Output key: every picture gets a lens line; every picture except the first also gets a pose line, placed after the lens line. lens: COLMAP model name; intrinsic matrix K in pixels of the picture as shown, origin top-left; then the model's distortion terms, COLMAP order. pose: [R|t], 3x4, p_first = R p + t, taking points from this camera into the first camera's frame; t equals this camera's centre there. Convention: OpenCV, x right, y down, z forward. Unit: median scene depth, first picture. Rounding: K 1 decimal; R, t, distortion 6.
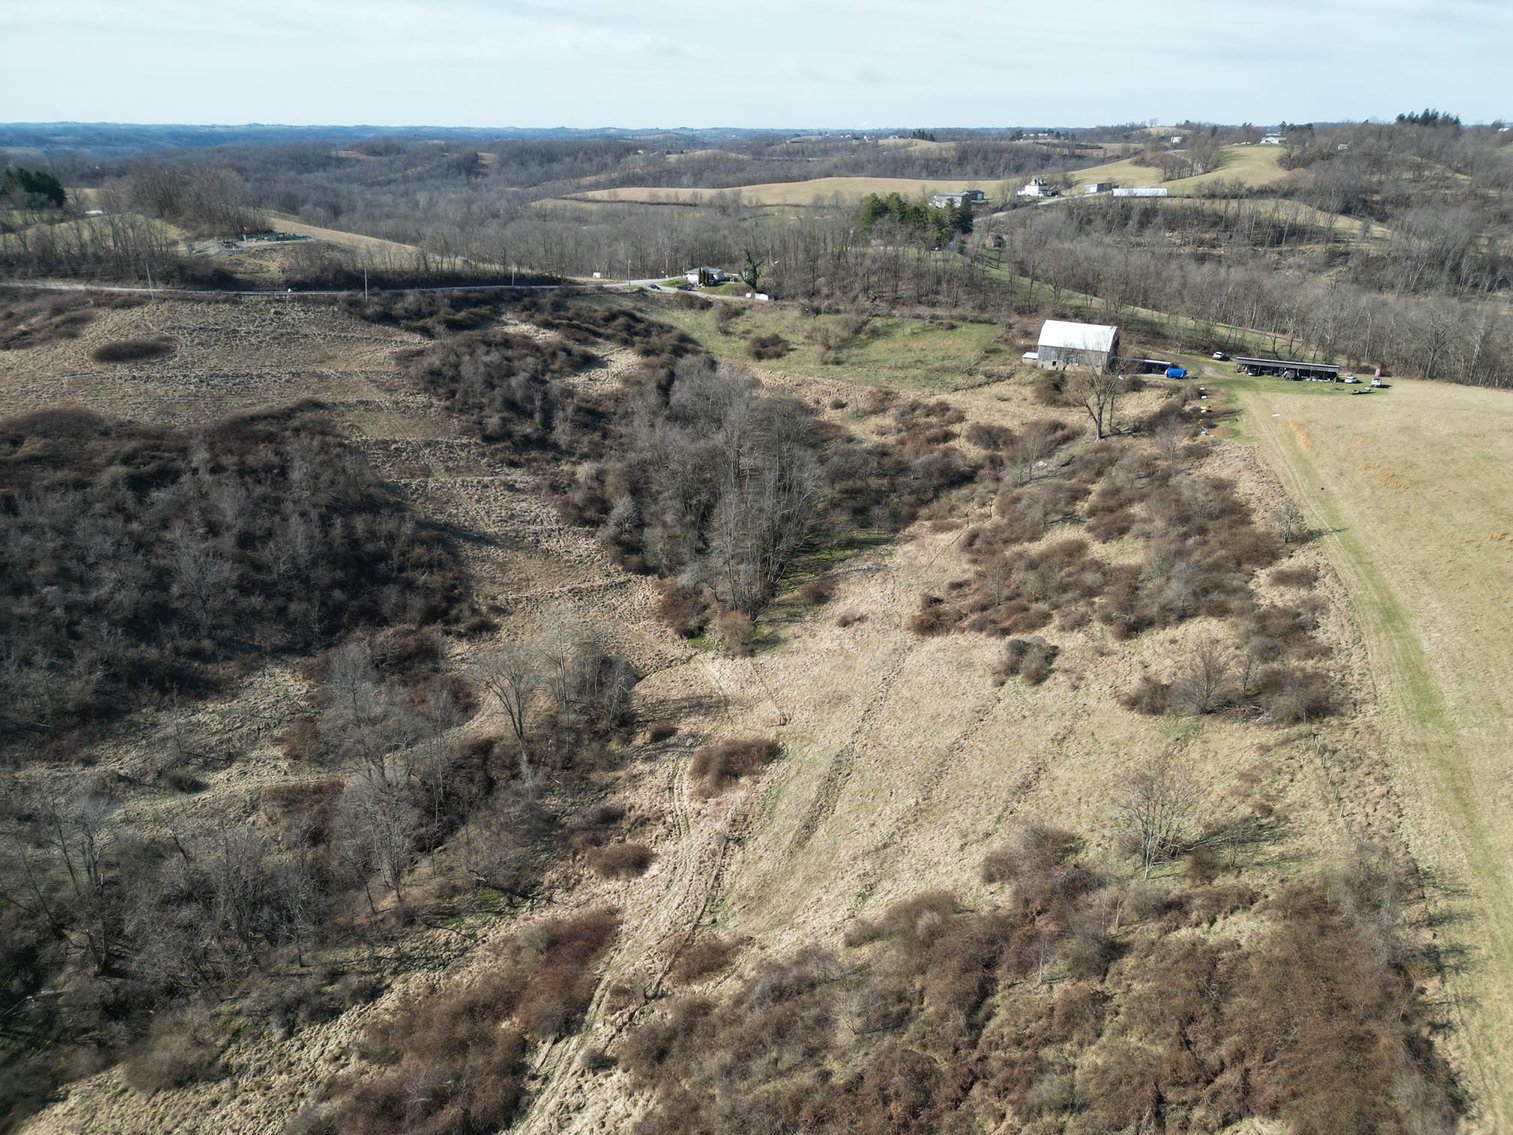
lens RADIAL K [[1048.6, 0, 759.0], [0, 1048.6, 568.9], [0, 0, 1]] dist [0.086427, -0.089456]
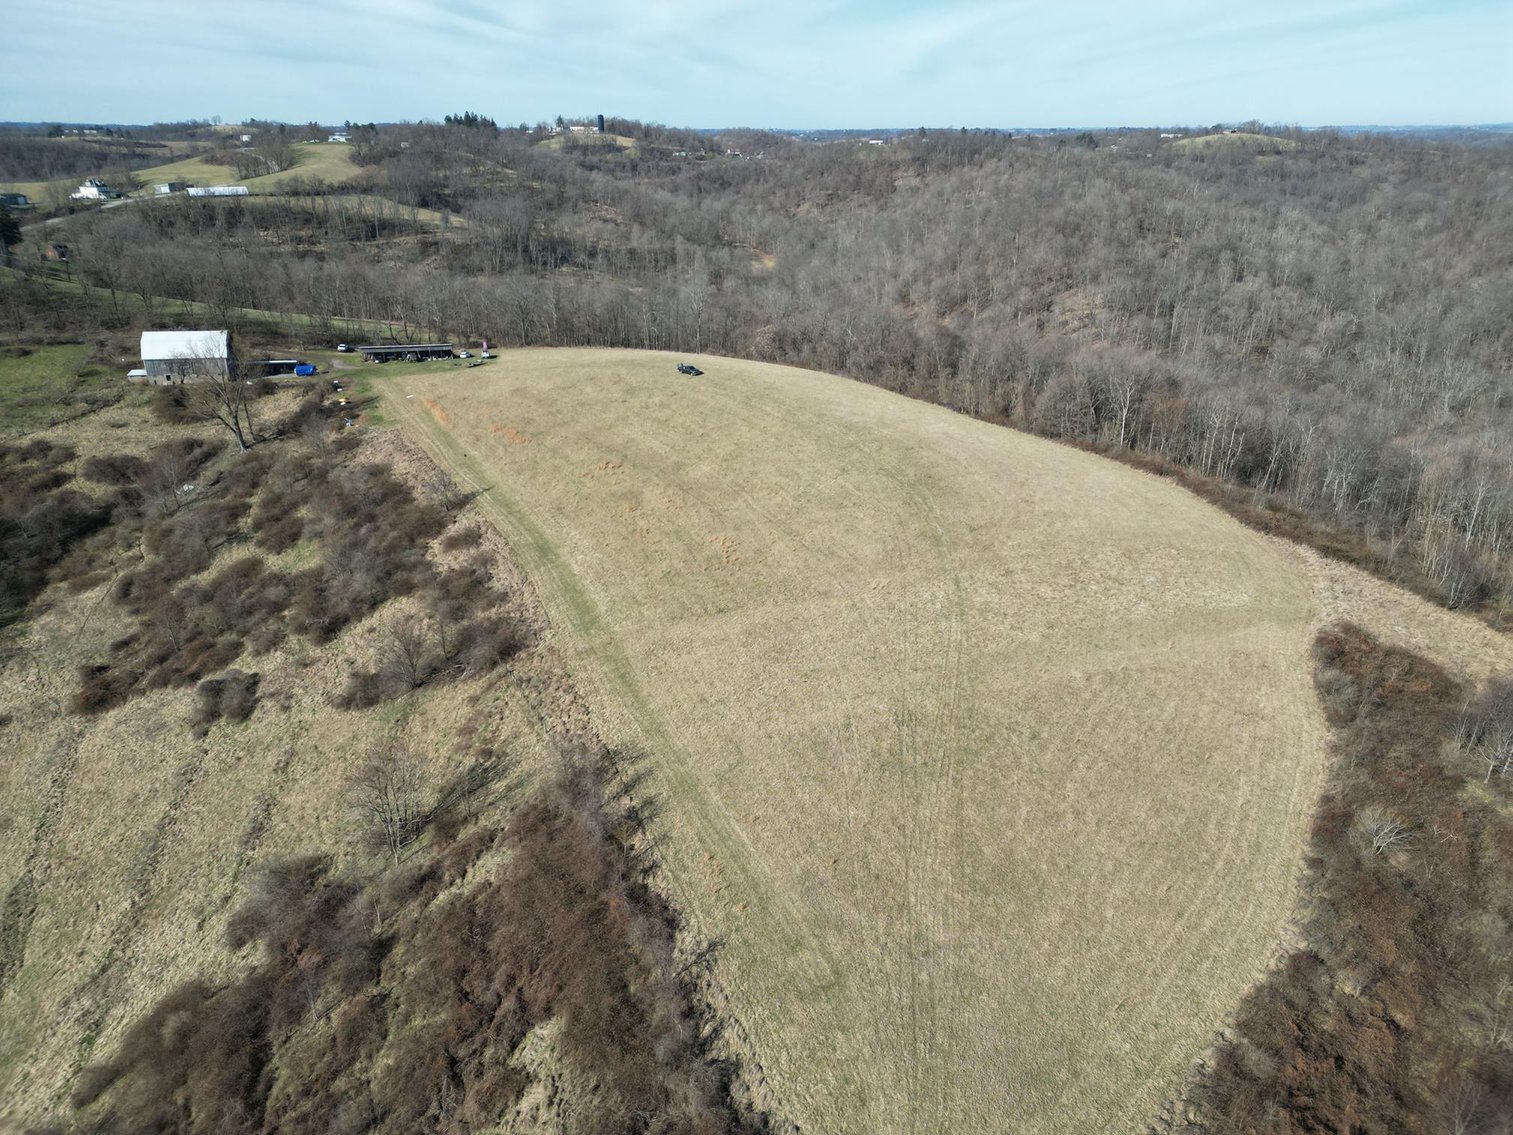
lens RADIAL K [[1050.1, 0, 759.0], [0, 1050.1, 567.4], [0, 0, 1]] dist [0.081273, -0.081217]
pose [[0.722359, -0.265187, 0.638650, 0.020334], [0.265869, 0.959064, 0.097516, 0.007384], [-0.638366, 0.099356, 0.763294, -0.003510]]
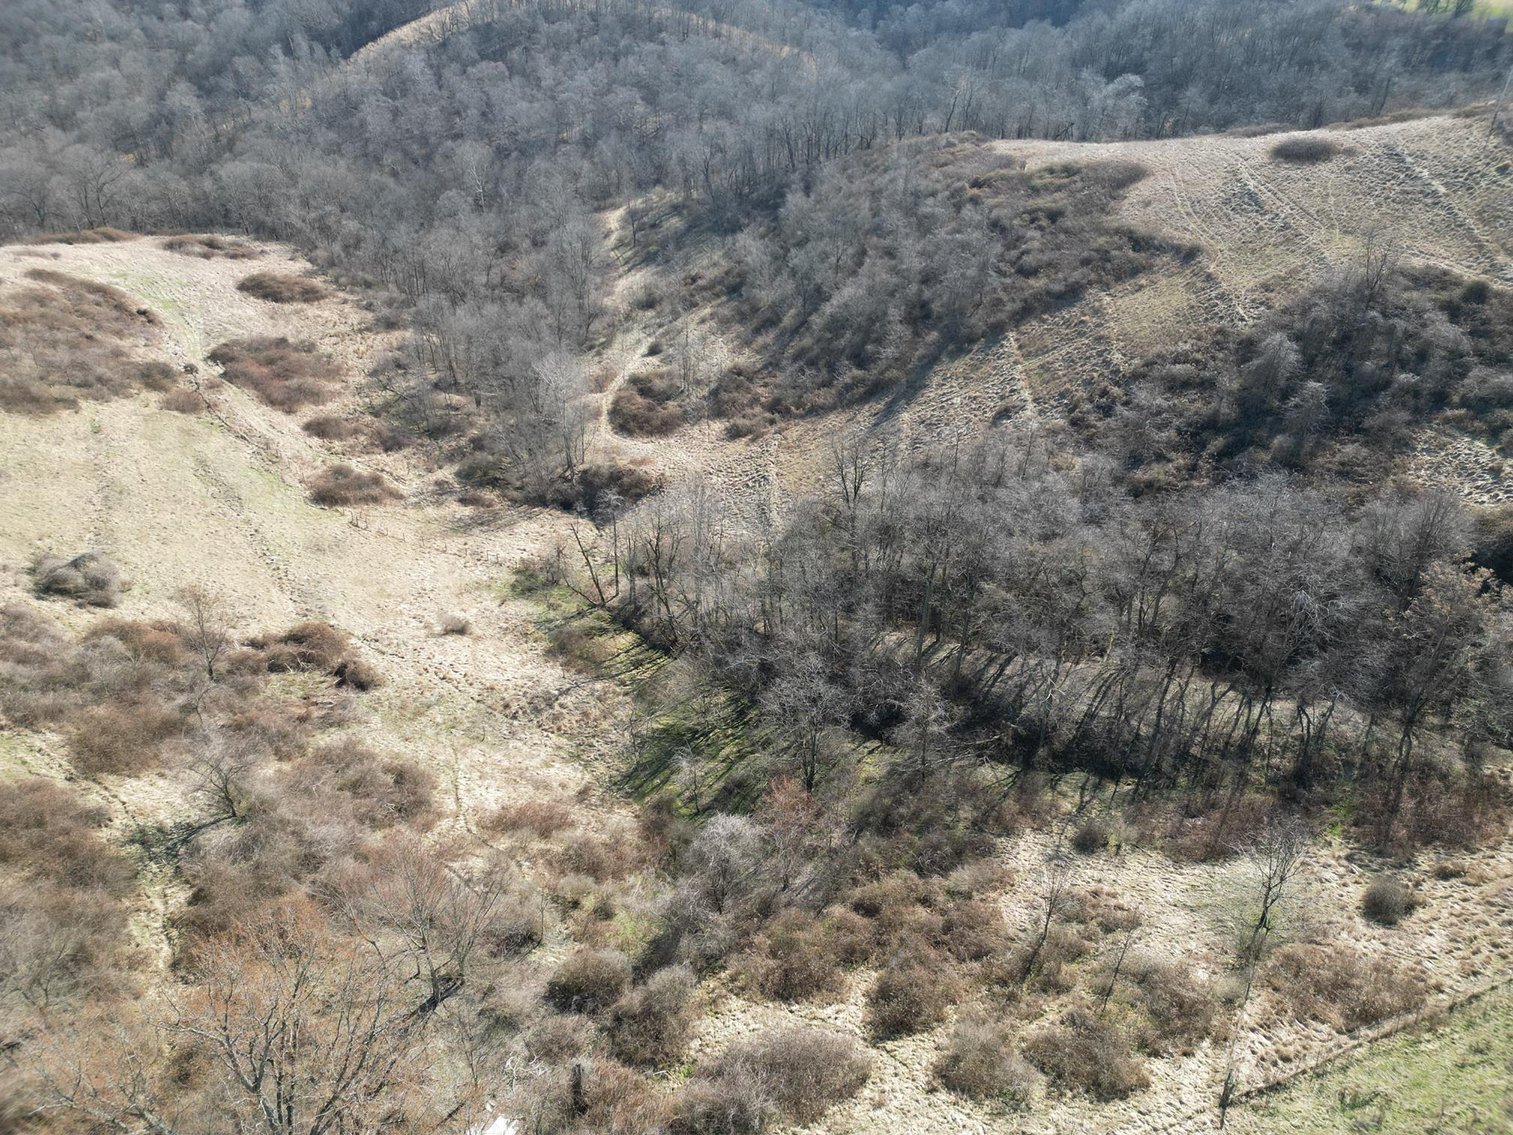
lens RADIAL K [[1048.6, 0, 759.0], [0, 1048.6, 568.9], [0, 0, 1]] dist [0.086427, -0.089456]
pose [[-0.530404, 0.447403, -0.720071, 0.379745], [-0.333275, 0.670957, 0.662378, -0.408955], [0.779487, 0.591309, -0.206771, 1.077399]]
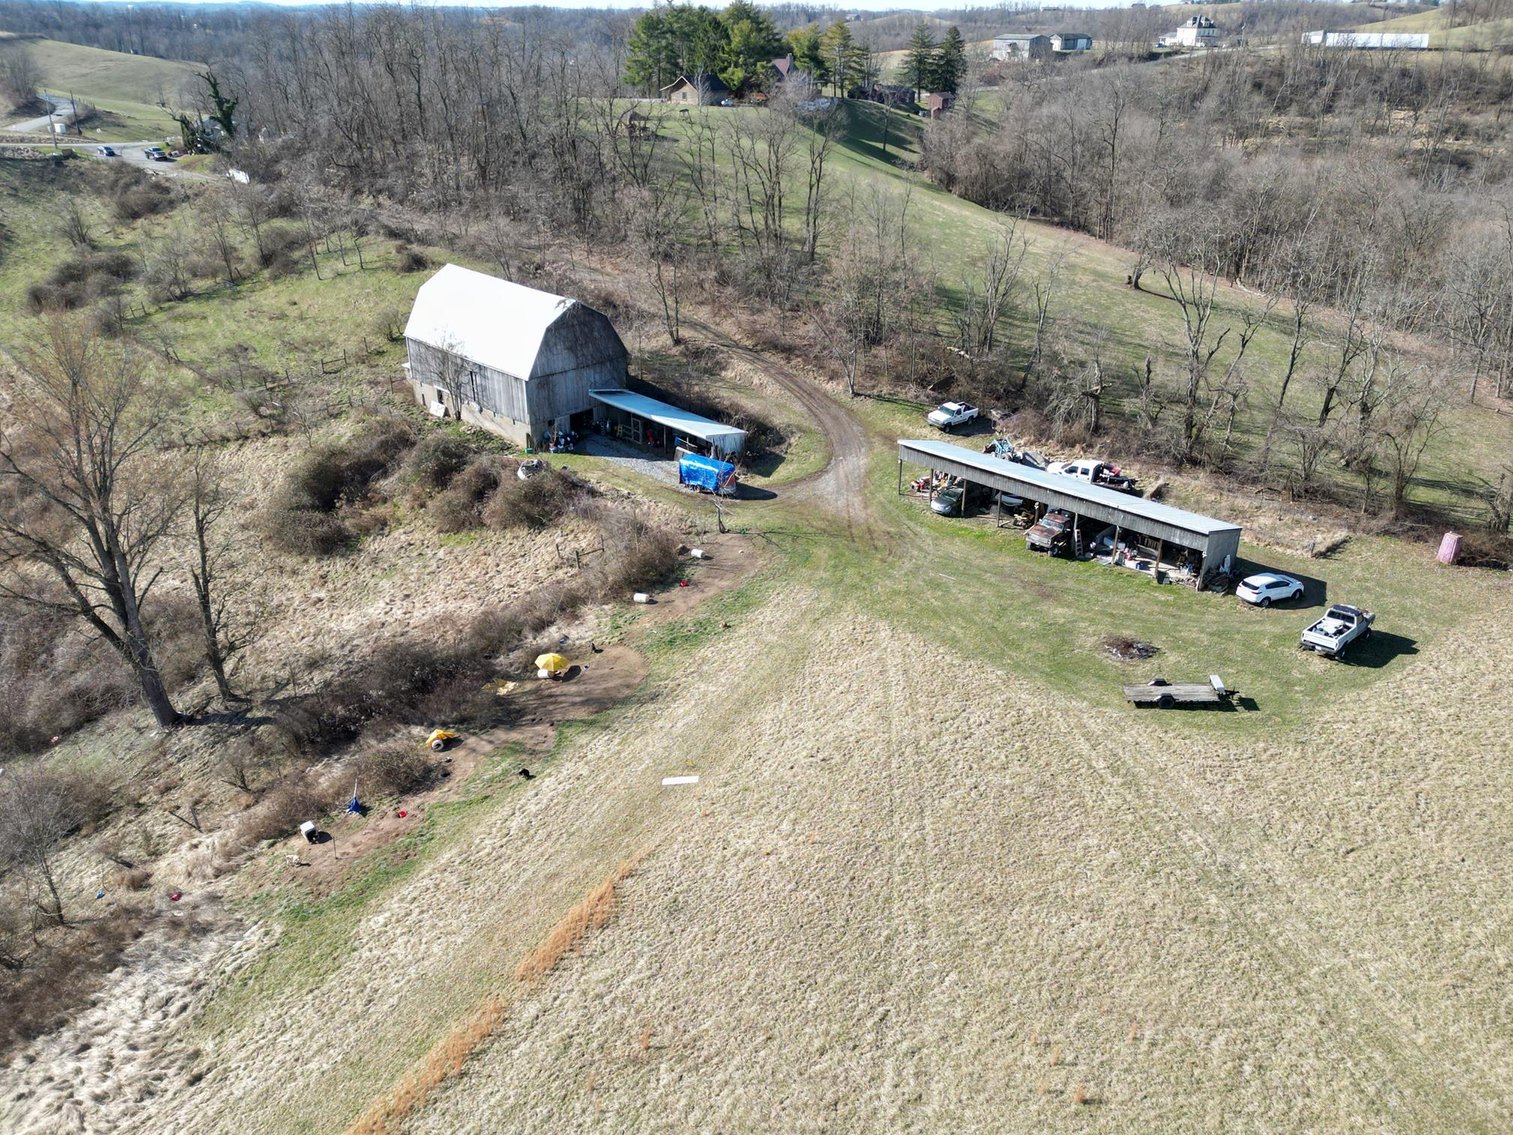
lens RADIAL K [[1177.6, 0, 760.9], [0, 1177.6, 573.4], [0, 0, 1]] dist [0.076573, -0.071629]
pose [[0.968027, 0.112608, -0.224150, 0.554271], [-0.102542, 0.993146, 0.056090, -0.201874], [0.228930, -0.031312, 0.972939, 0.783907]]
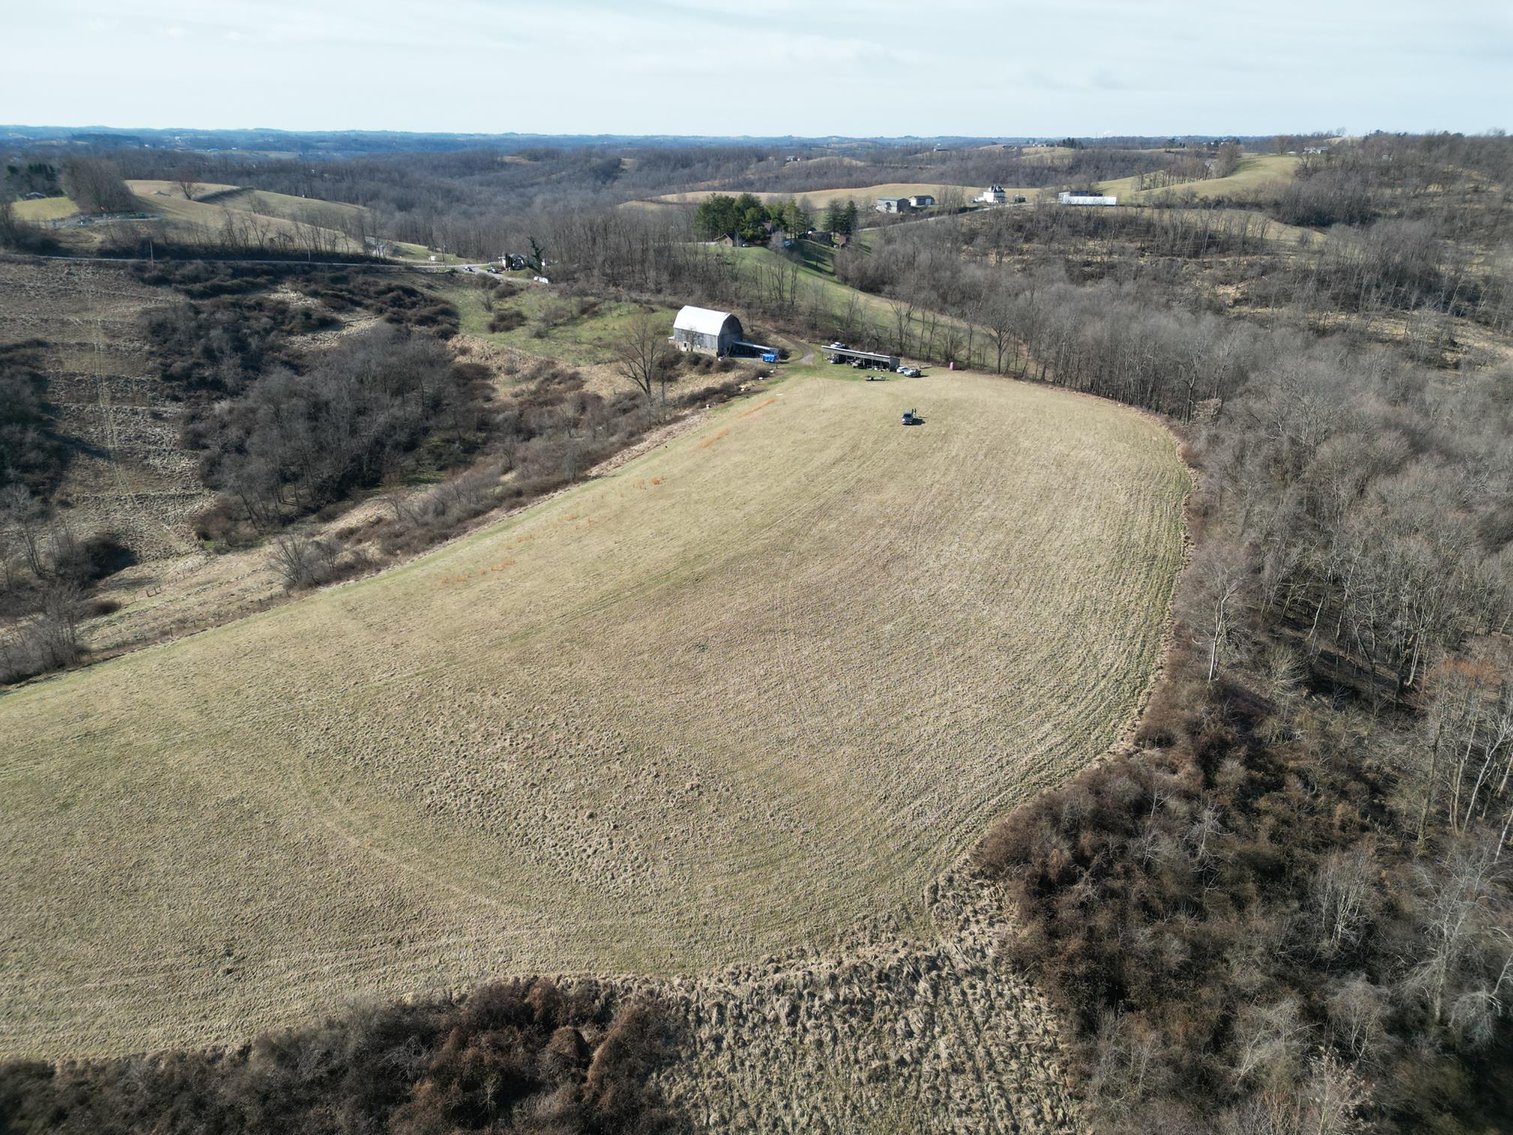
lens RADIAL K [[1048.6, 0, 759.0], [0, 1048.6, 568.9], [0, 0, 1]] dist [0.086427, -0.089456]
pose [[0.978264, 0.083194, -0.189946, 0.694109], [-0.084586, 0.996416, 0.000781, 0.038981], [0.189330, 0.015303, 0.981794, -0.077528]]
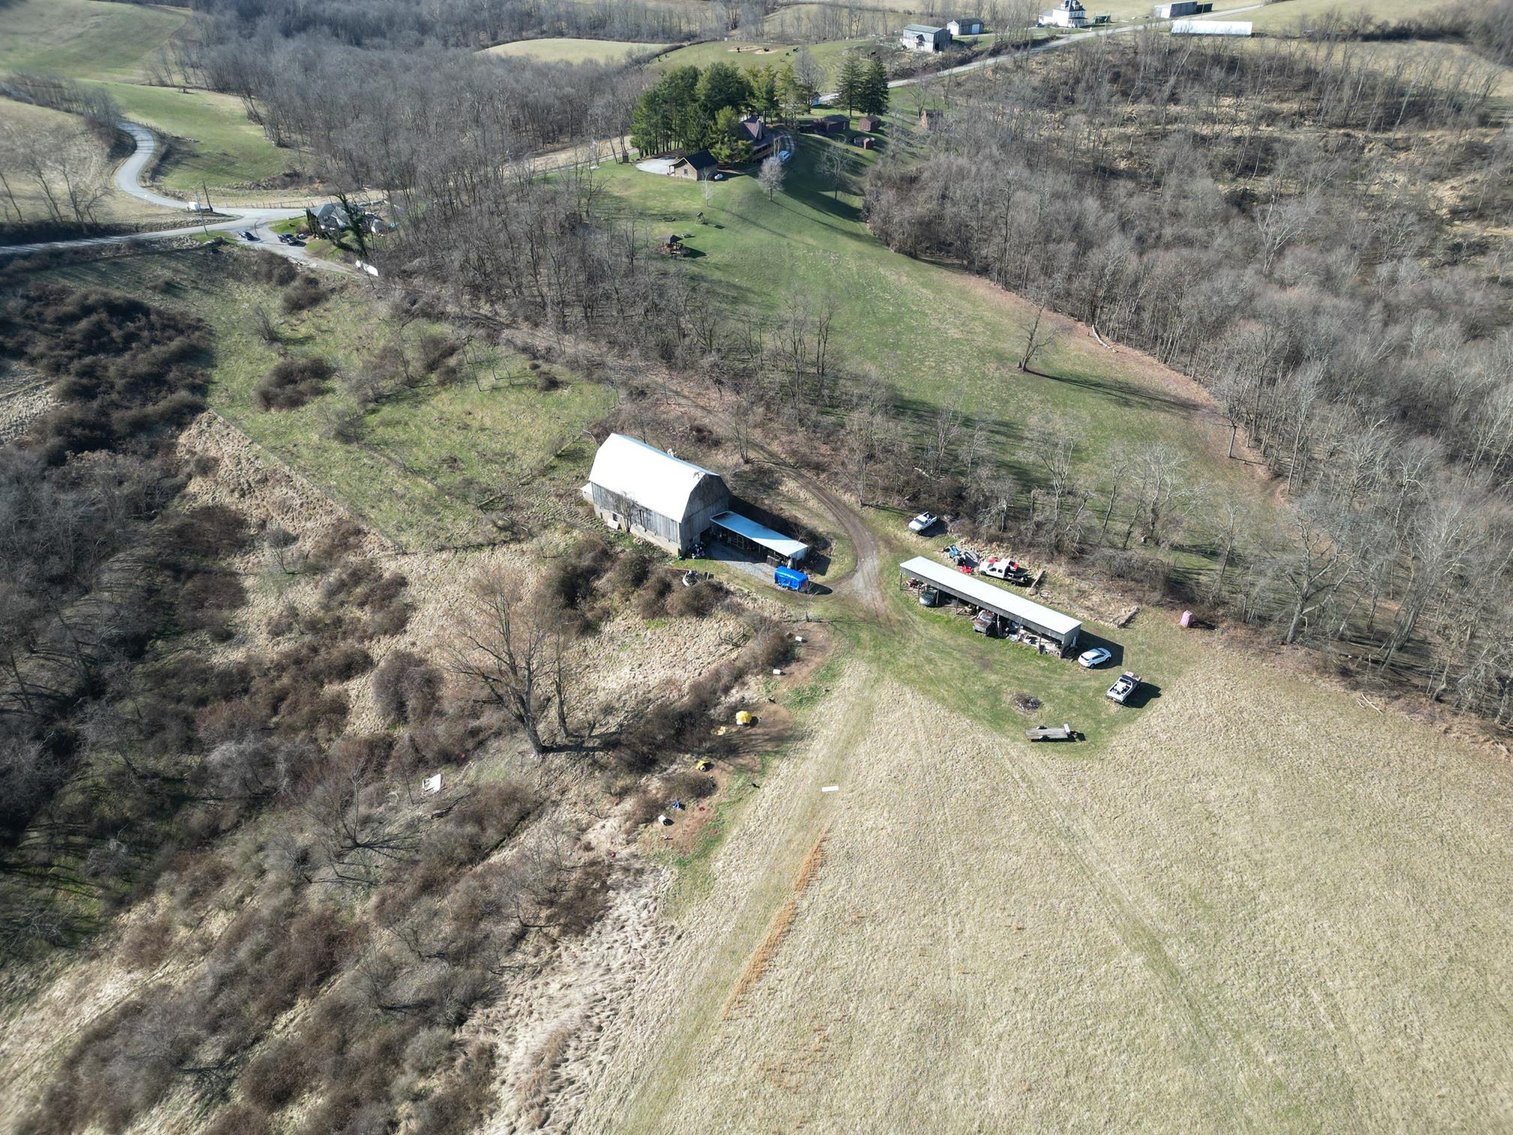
lens RADIAL K [[1048.6, 0, 759.0], [0, 1048.6, 568.9], [0, 0, 1]] dist [0.086427, -0.089456]
pose [[0.984898, 0.091695, -0.146859, 0.518616], [-0.061534, 0.978245, 0.198119, -0.333413], [0.161830, -0.186090, 0.969114, 0.566351]]
